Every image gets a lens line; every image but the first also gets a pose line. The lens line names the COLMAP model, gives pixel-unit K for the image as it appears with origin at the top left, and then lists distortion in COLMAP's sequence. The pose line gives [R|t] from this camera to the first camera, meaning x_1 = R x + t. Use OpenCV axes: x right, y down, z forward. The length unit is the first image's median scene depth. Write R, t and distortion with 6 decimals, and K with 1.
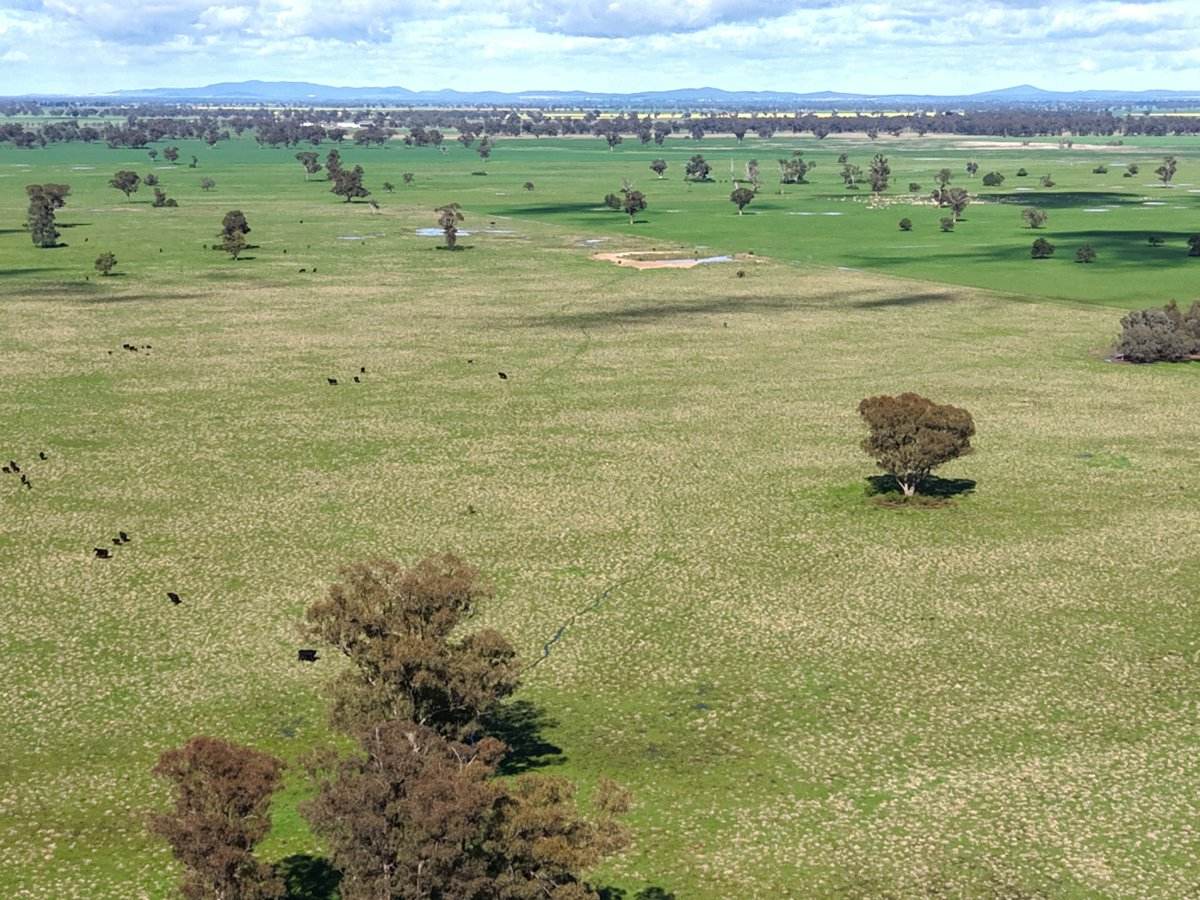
lens RADIAL K [[2670.3, 0, 569.0], [0, 2670.3, 451.1], [0, 0, 1]] dist [0.277358, -1.214445]
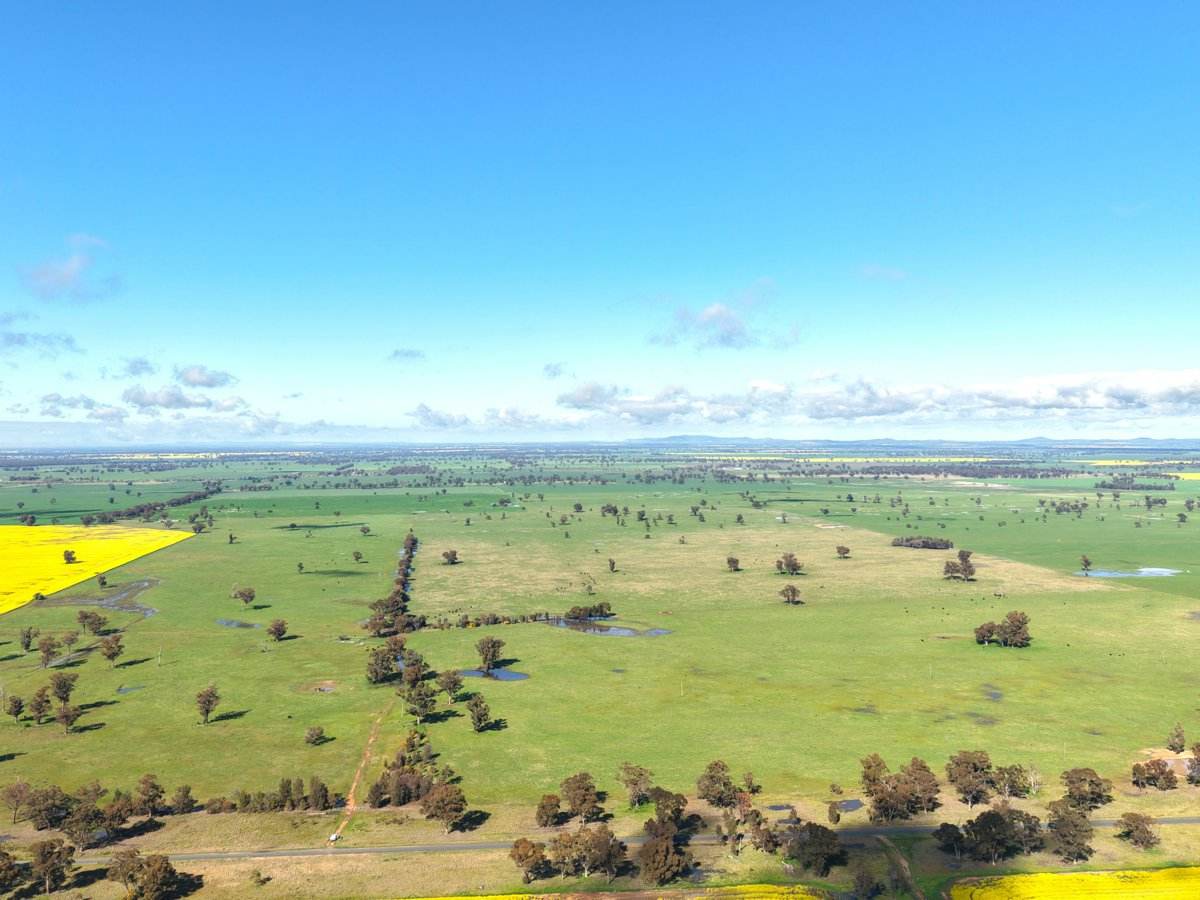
lens RADIAL K [[2299.9, 0, 600.0], [0, 2299.9, 450.0], [0, 0, 1]] dist [0.235684, -0.860098]
pose [[0.994229, 0.019422, -0.105505, 0.027749], [-0.028817, 0.995680, -0.088270, 0.077573], [0.103334, 0.090801, 0.990493, -1.445044]]
